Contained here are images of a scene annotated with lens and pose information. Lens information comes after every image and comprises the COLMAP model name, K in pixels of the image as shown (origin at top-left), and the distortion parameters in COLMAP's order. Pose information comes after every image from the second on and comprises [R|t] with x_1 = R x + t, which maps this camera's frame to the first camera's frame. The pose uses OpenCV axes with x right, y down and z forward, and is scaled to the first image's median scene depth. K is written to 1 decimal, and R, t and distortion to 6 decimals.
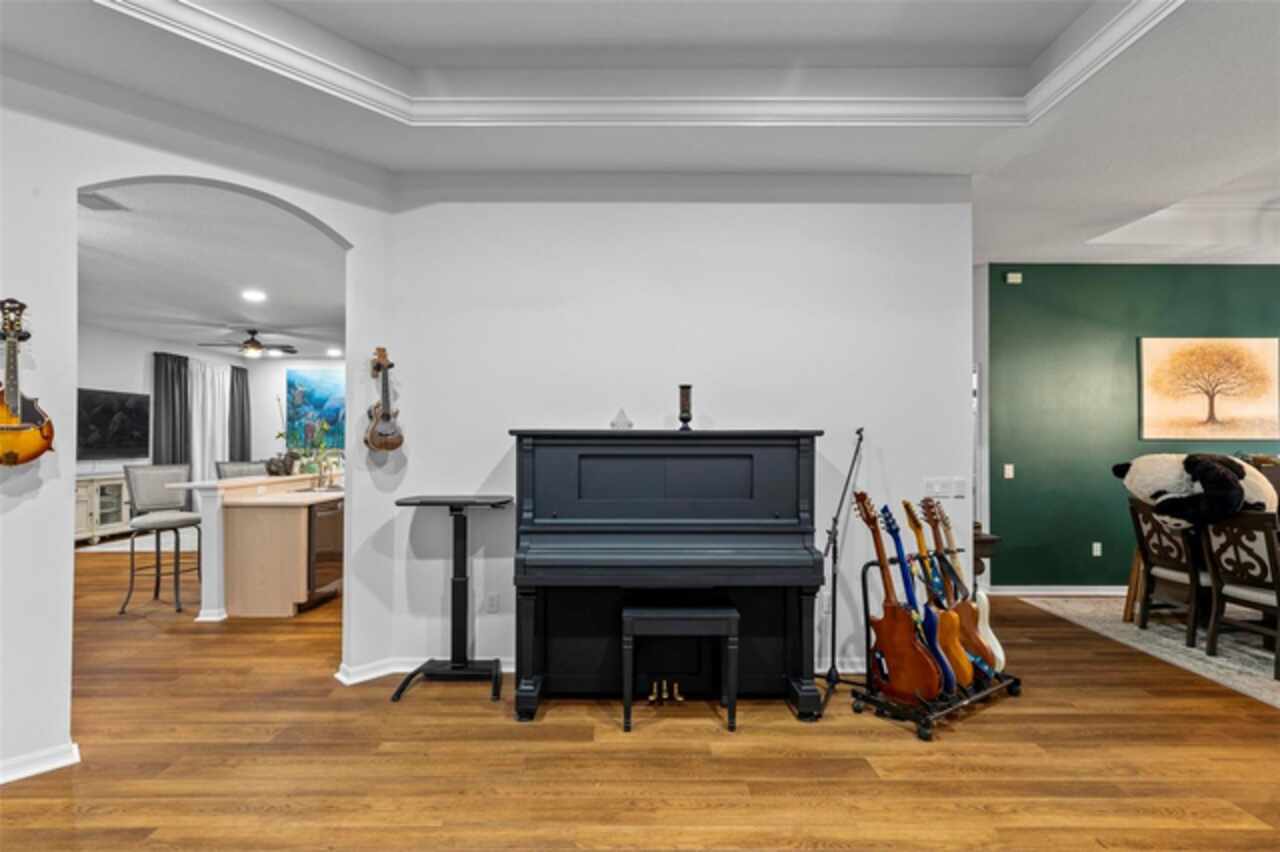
lens RADIAL K [[607.8, 0, 626.2], [0, 607.8, 430.0], [0, 0, 1]] dist [0.003659, 0.000739]
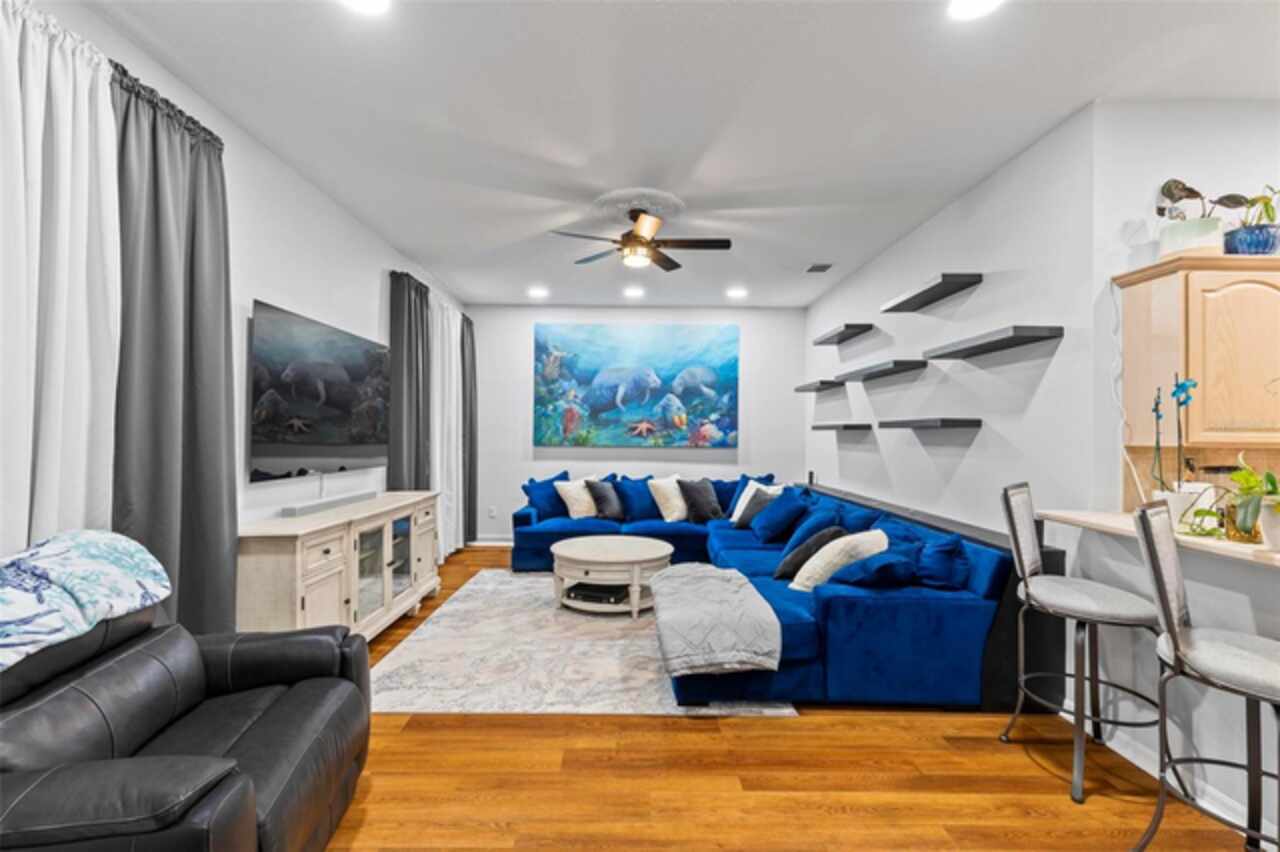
lens RADIAL K [[577.3, 0, 631.8], [0, 577.3, 432.3], [0, 0, 1]] dist [0.007761, -0.000302]
pose [[0.999924, 0.011558, 0.004185, -0.632691], [-0.011606, 0.999866, 0.011587, 0.009286], [-0.004051, -0.011635, 0.999924, 0.546220]]
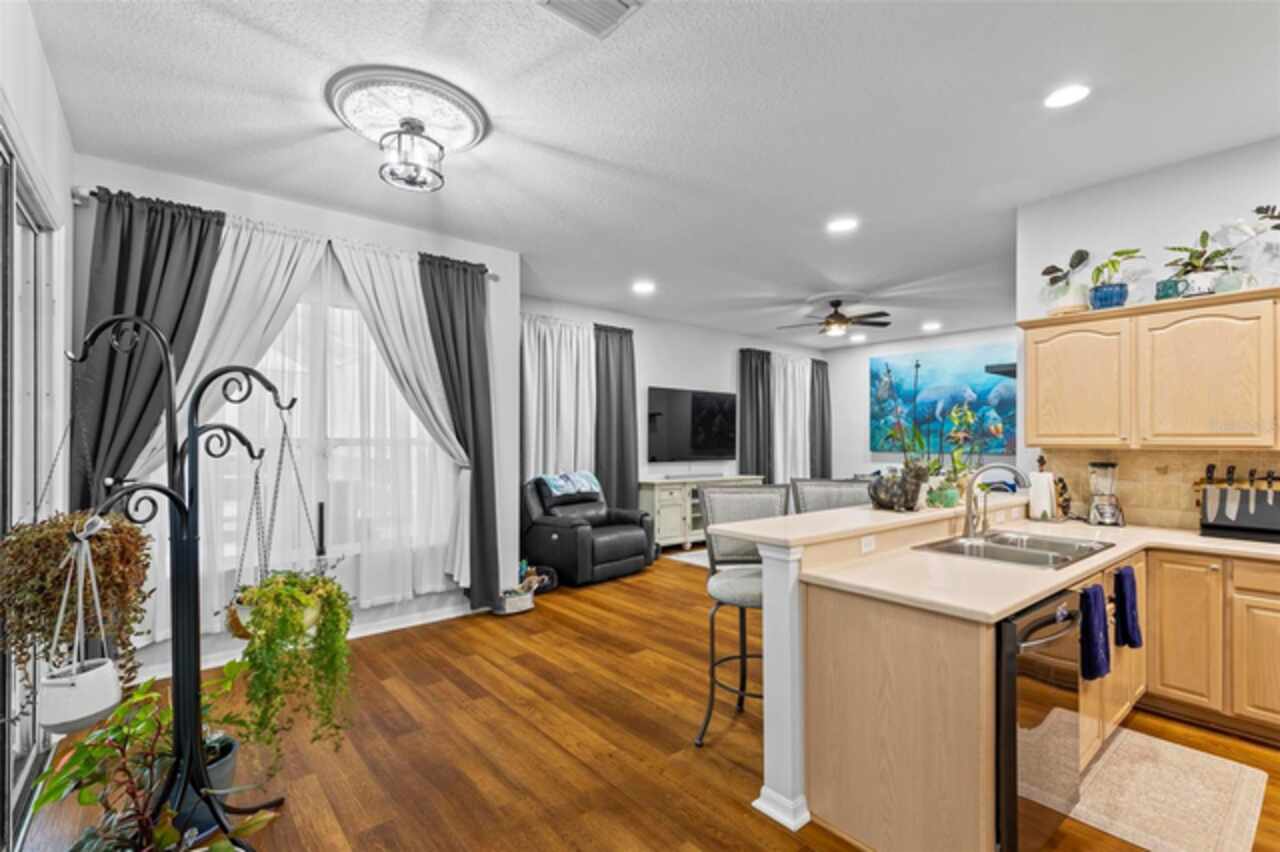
lens RADIAL K [[579.1, 0, 631.6], [0, 579.1, 437.9], [0, 0, 1]] dist [0.011713, -0.000481]
pose [[0.640638, 0.001870, -0.767841, -0.217186], [0.005497, 0.999960, 0.007021, 0.004576], [0.767824, -0.008718, 0.640602, 0.331672]]
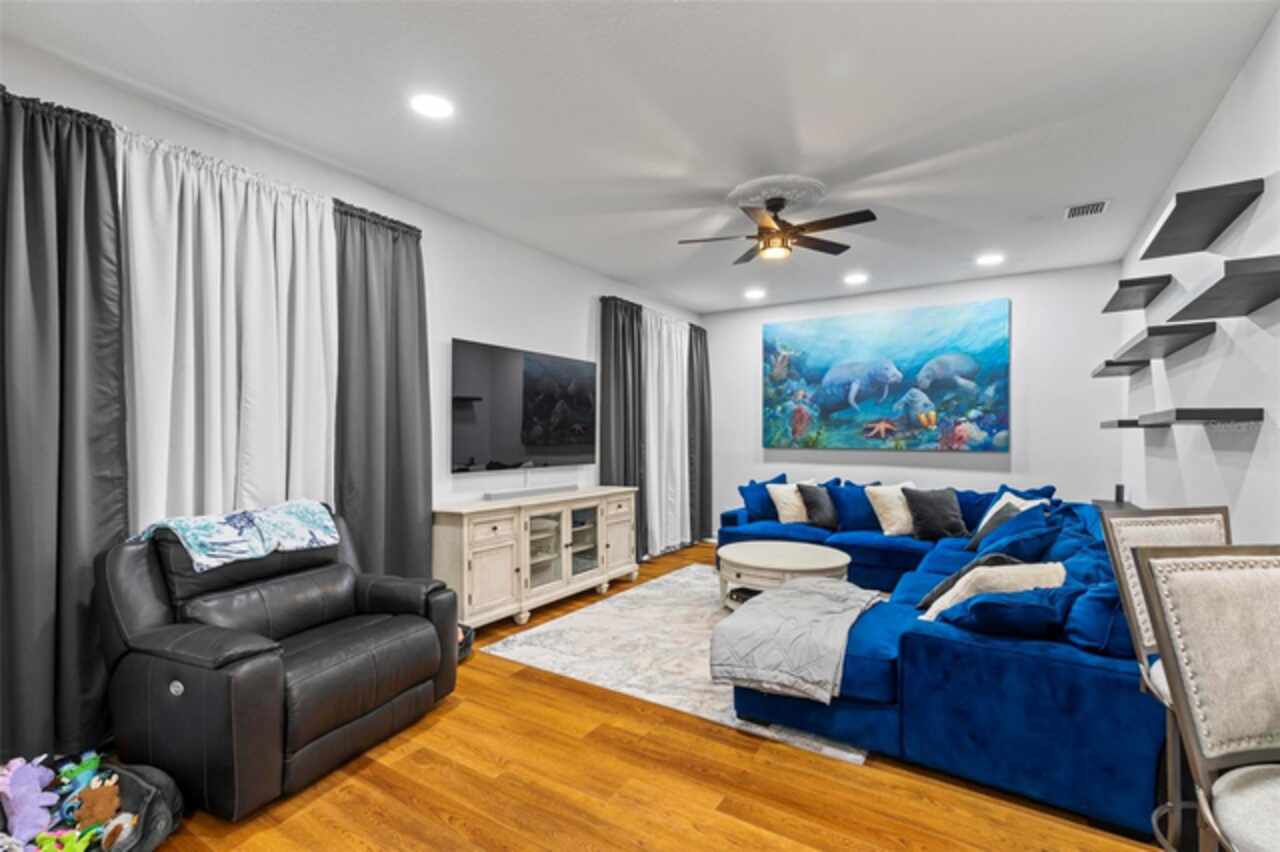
lens RADIAL K [[579.1, 0, 631.6], [0, 579.1, 437.9], [0, 0, 1]] dist [0.011713, -0.000481]
pose [[0.836891, 0.007082, -0.547324, -0.472627], [0.004332, 0.999799, 0.019561, 0.008745], [0.547353, -0.018742, 0.836692, 0.579813]]
